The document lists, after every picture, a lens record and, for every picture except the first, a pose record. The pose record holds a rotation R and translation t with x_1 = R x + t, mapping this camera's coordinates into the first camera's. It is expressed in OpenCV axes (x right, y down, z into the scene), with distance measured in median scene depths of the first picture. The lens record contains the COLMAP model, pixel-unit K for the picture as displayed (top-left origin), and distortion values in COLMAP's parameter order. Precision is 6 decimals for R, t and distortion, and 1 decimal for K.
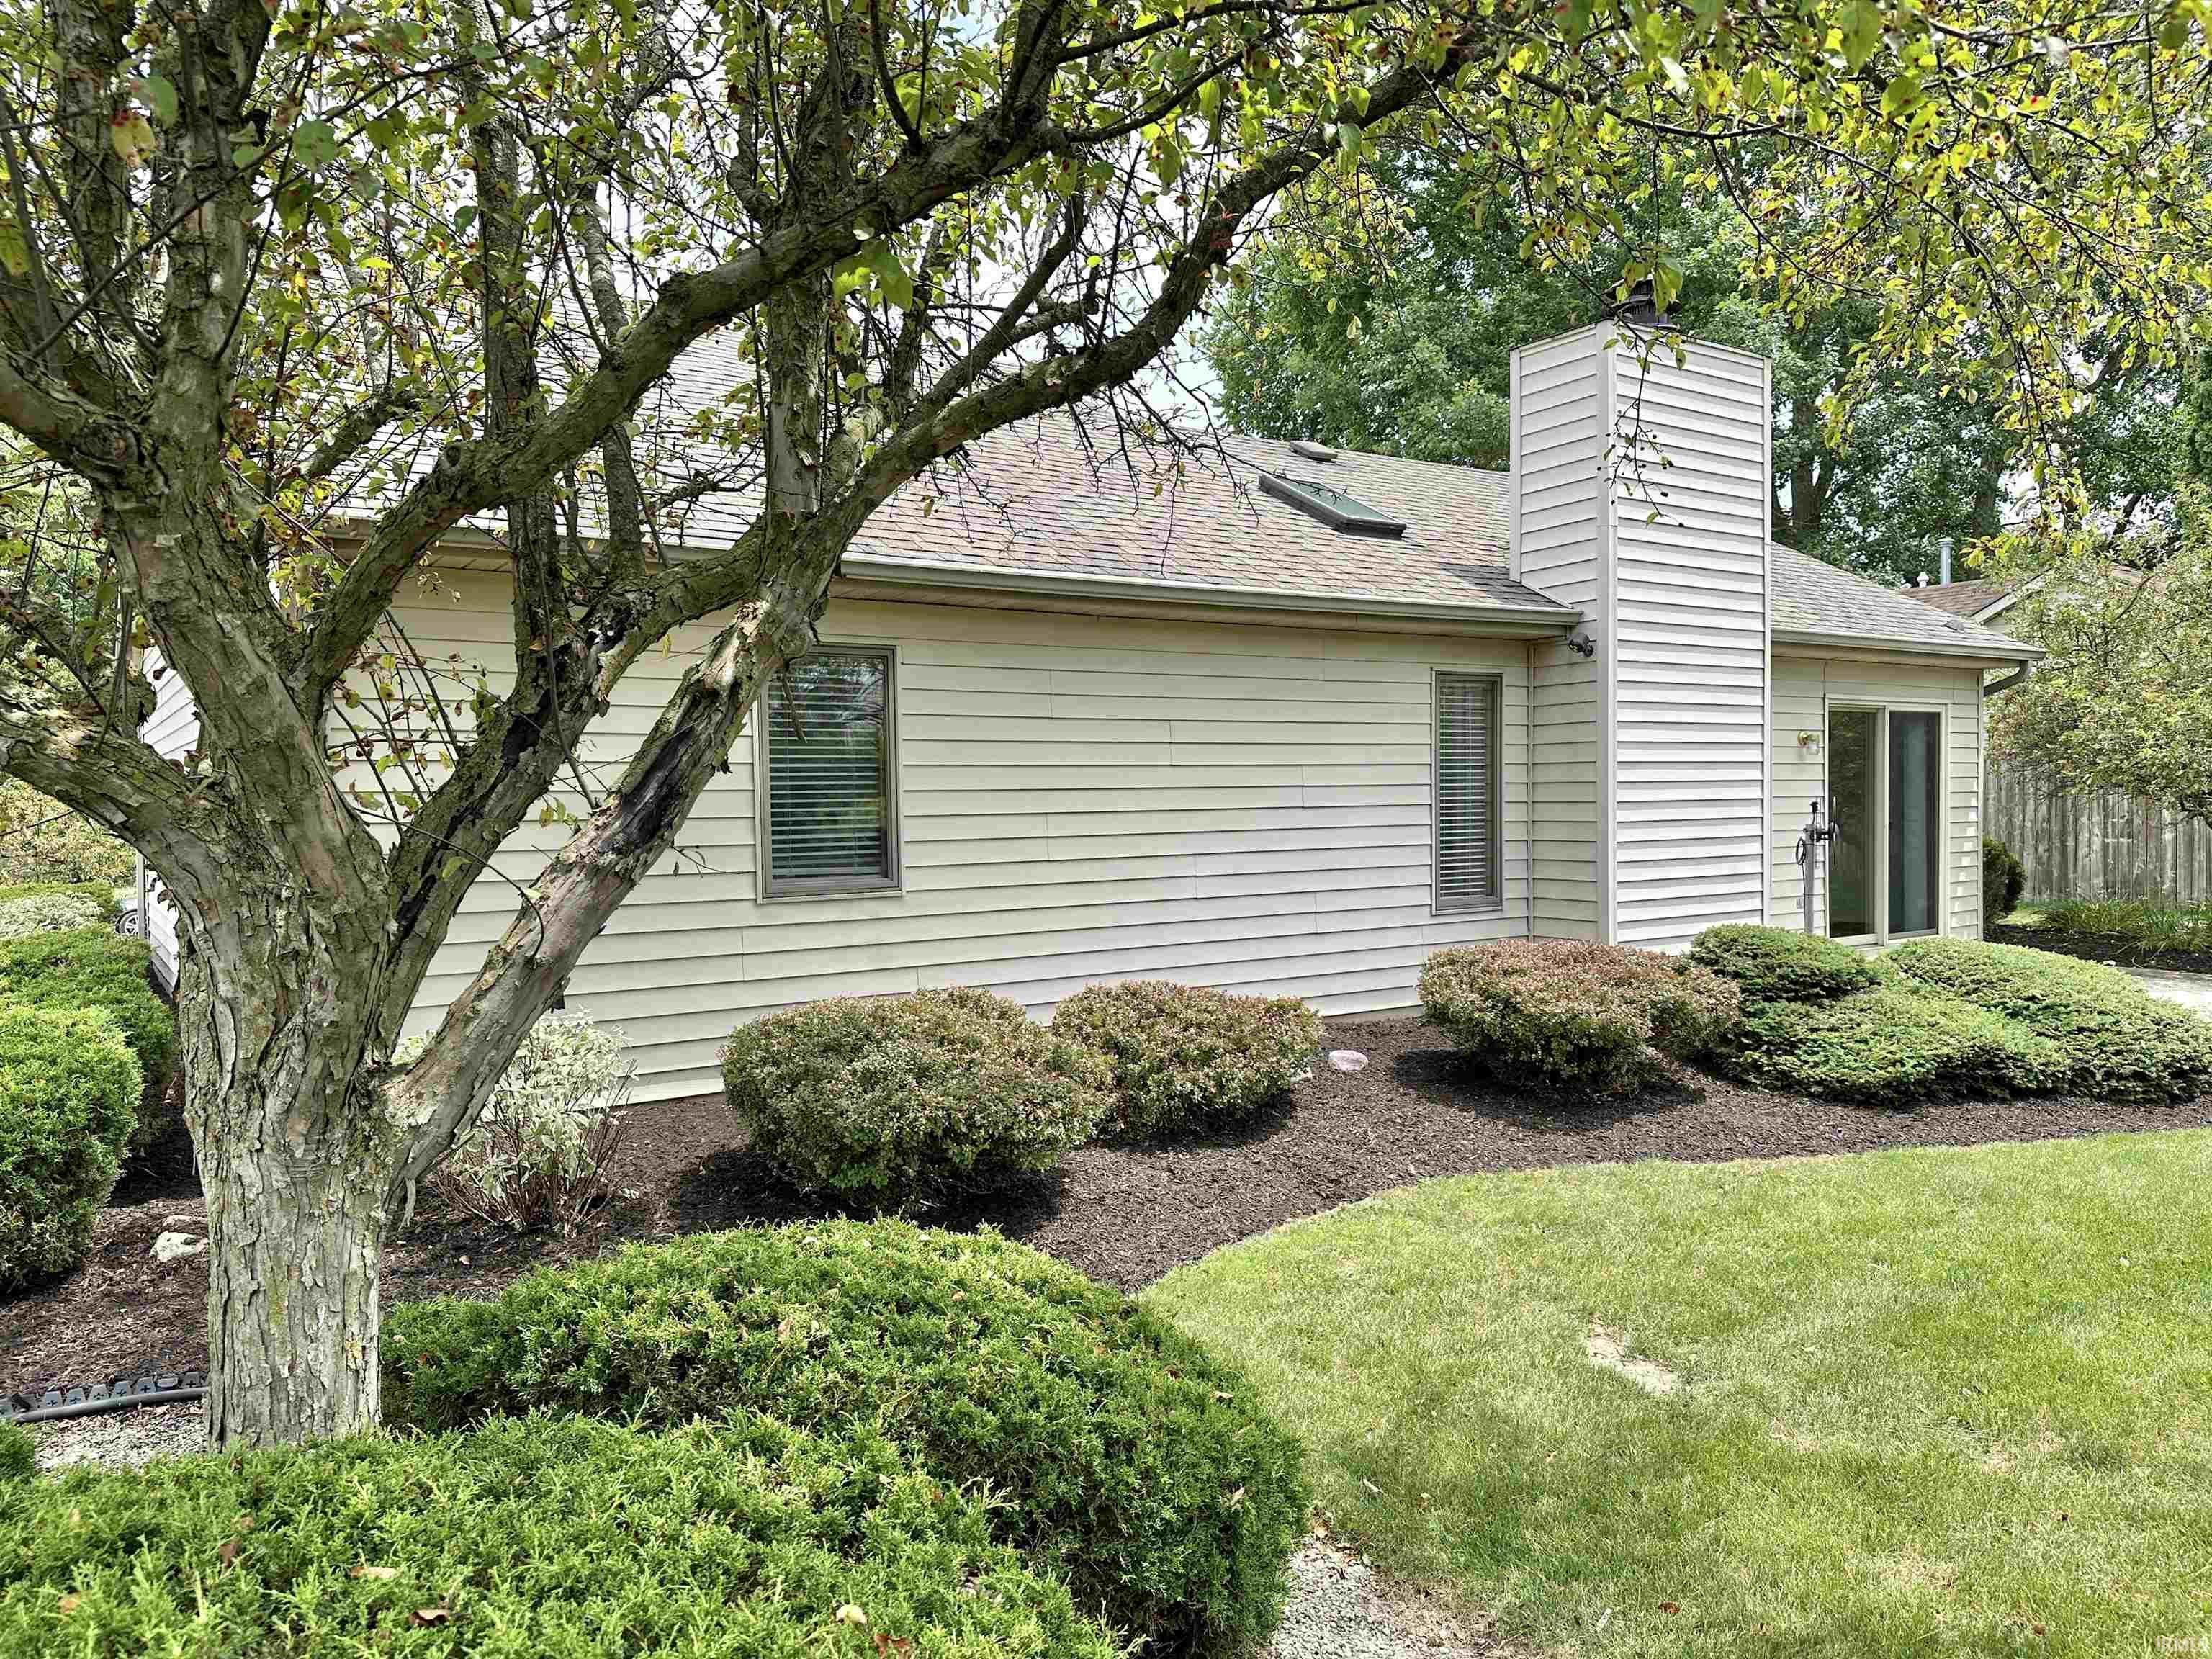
lens RADIAL K [[1536.0, 0, 1098.0], [0, 1536.0, 843.6], [0, 0, 1]] dist [0.145747, -0.266221]
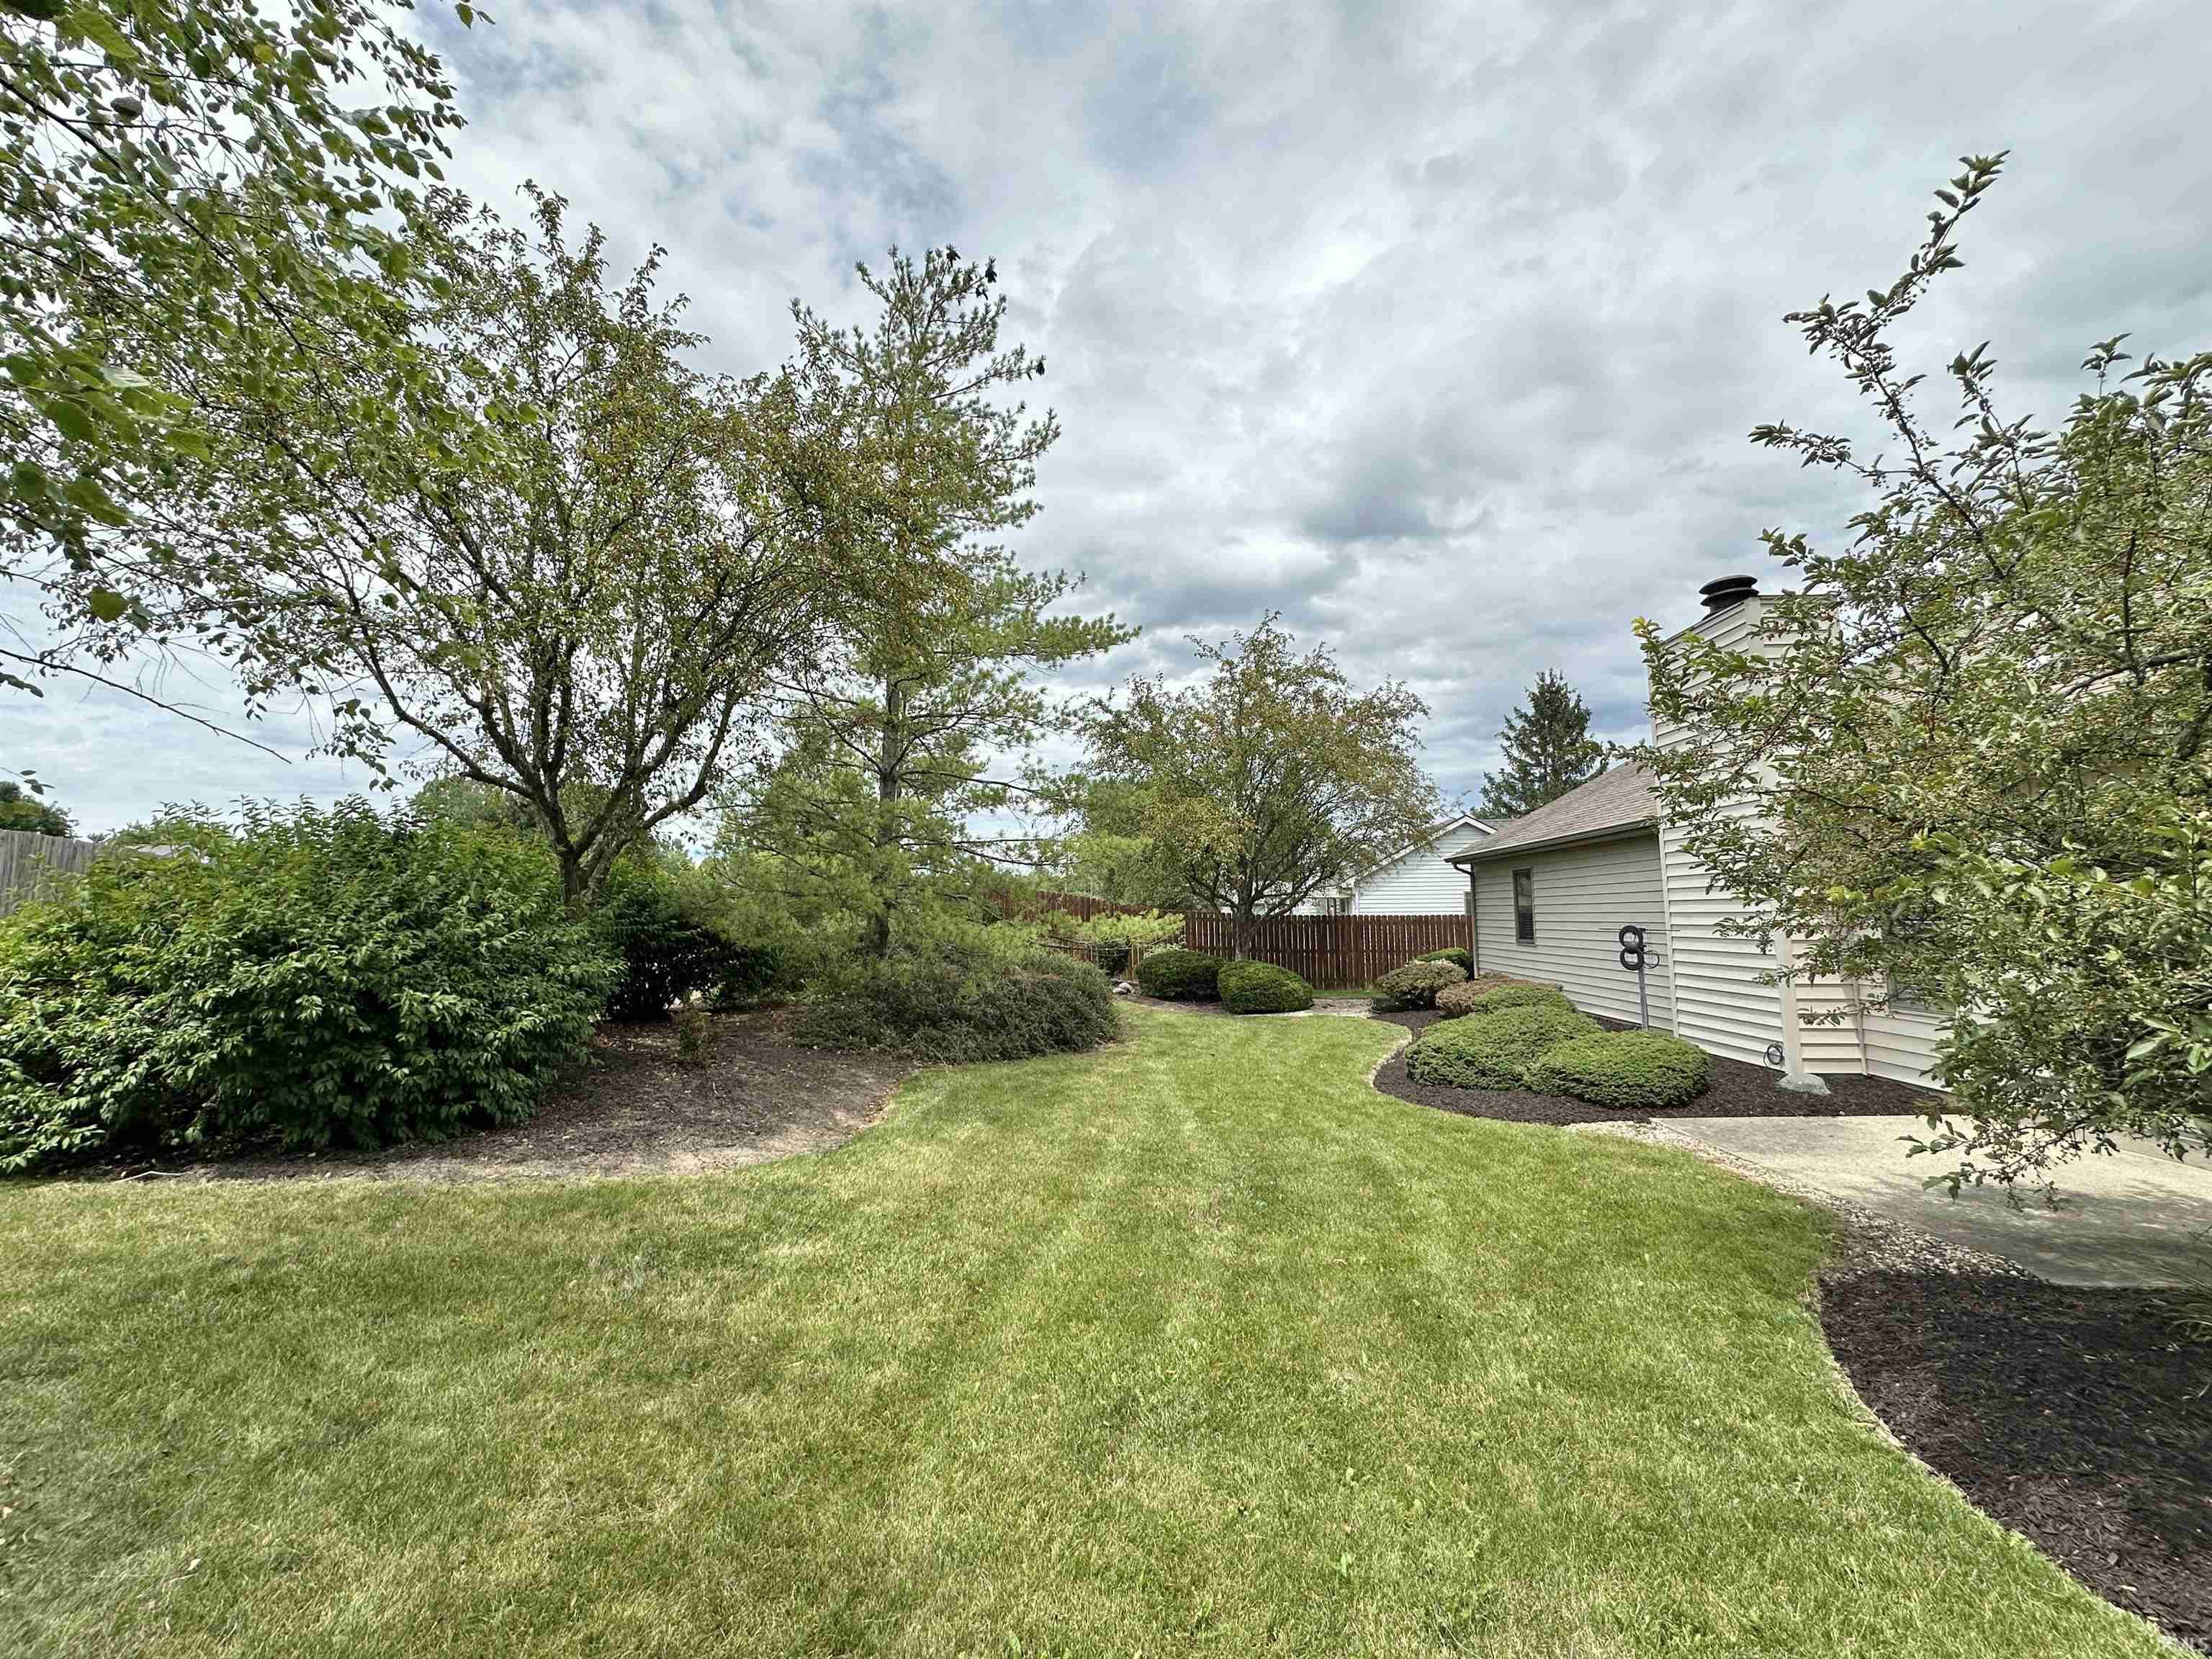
lens RADIAL K [[883.6, 0, 1107.1], [0, 883.6, 828.5], [0, 0, 1]] dist [-0.004042, 0.001149]
pose [[-0.597121, -0.051705, -0.800483, 1.854870], [0.004329, 0.997698, -0.067673, -0.087983], [0.802139, -0.043874, -0.595523, 1.377585]]
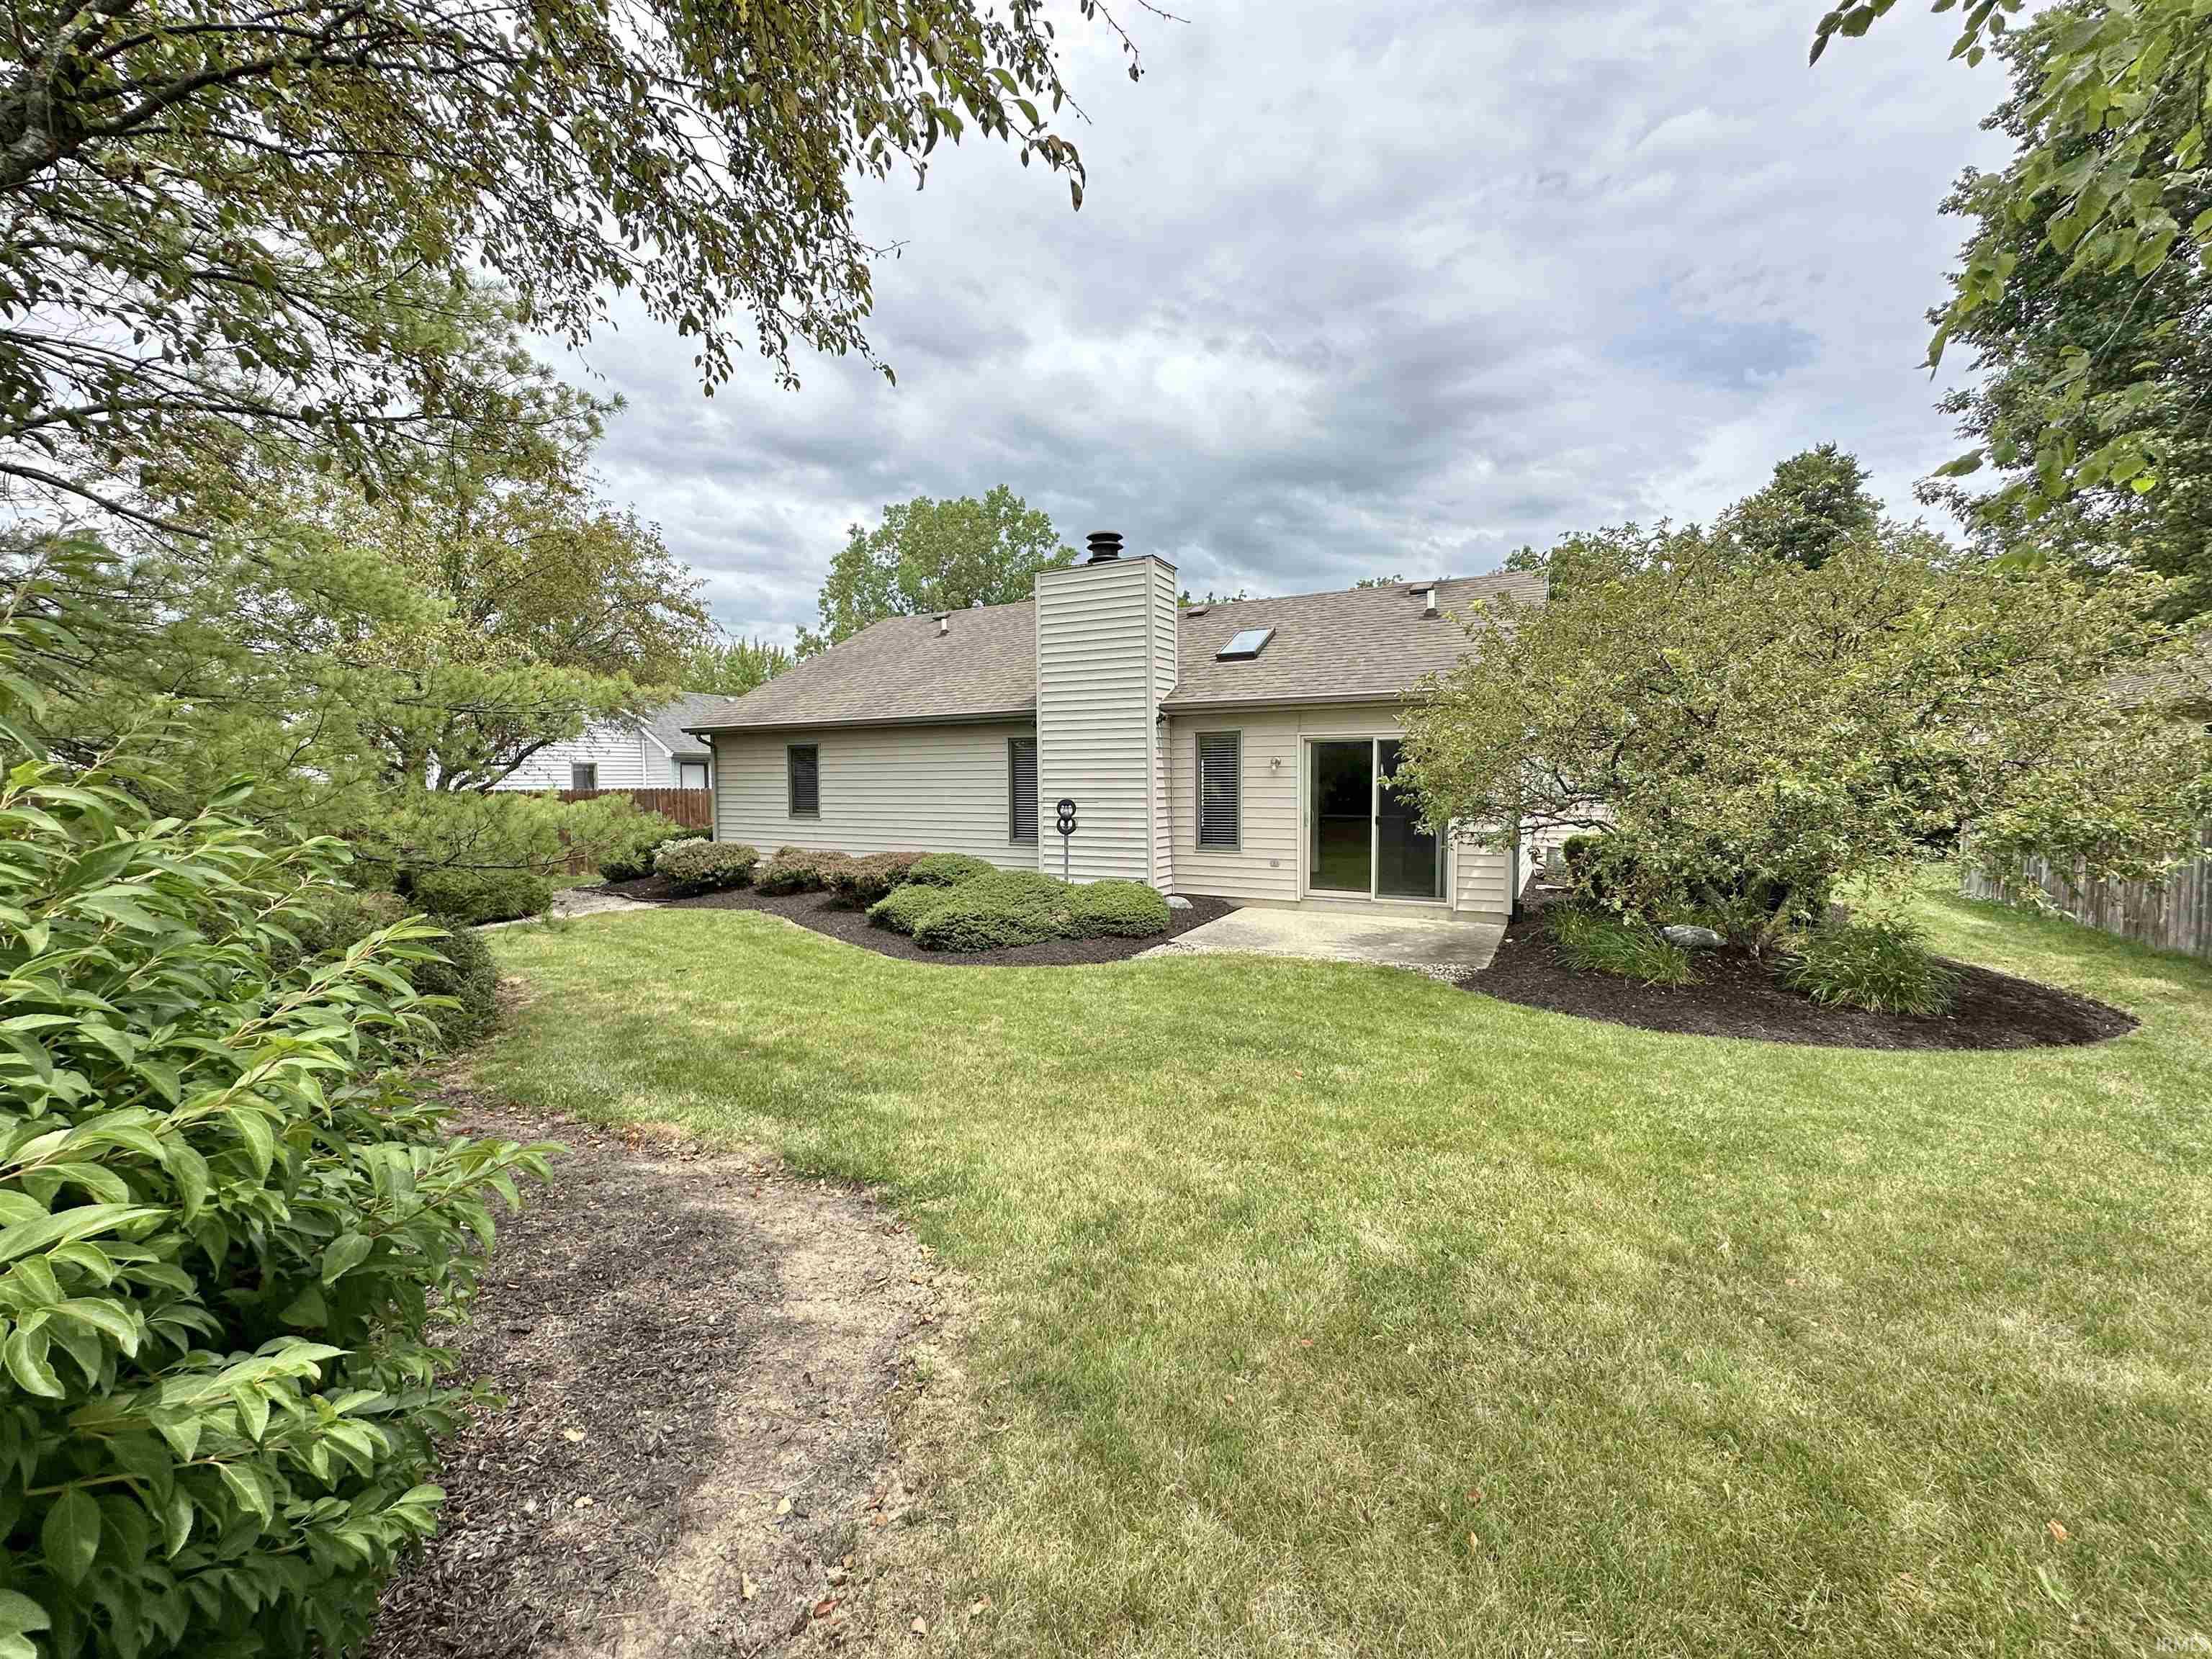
lens RADIAL K [[889.0, 0, 1104.7], [0, 889.0, 820.7], [0, 0, 1]] dist [-0.001167, -0.000035]
pose [[0.467406, 0.060308, -0.881984, 1.826786], [-0.022739, 0.998160, 0.056201, -0.084161], [0.883751, -0.006213, 0.467917, 0.646637]]
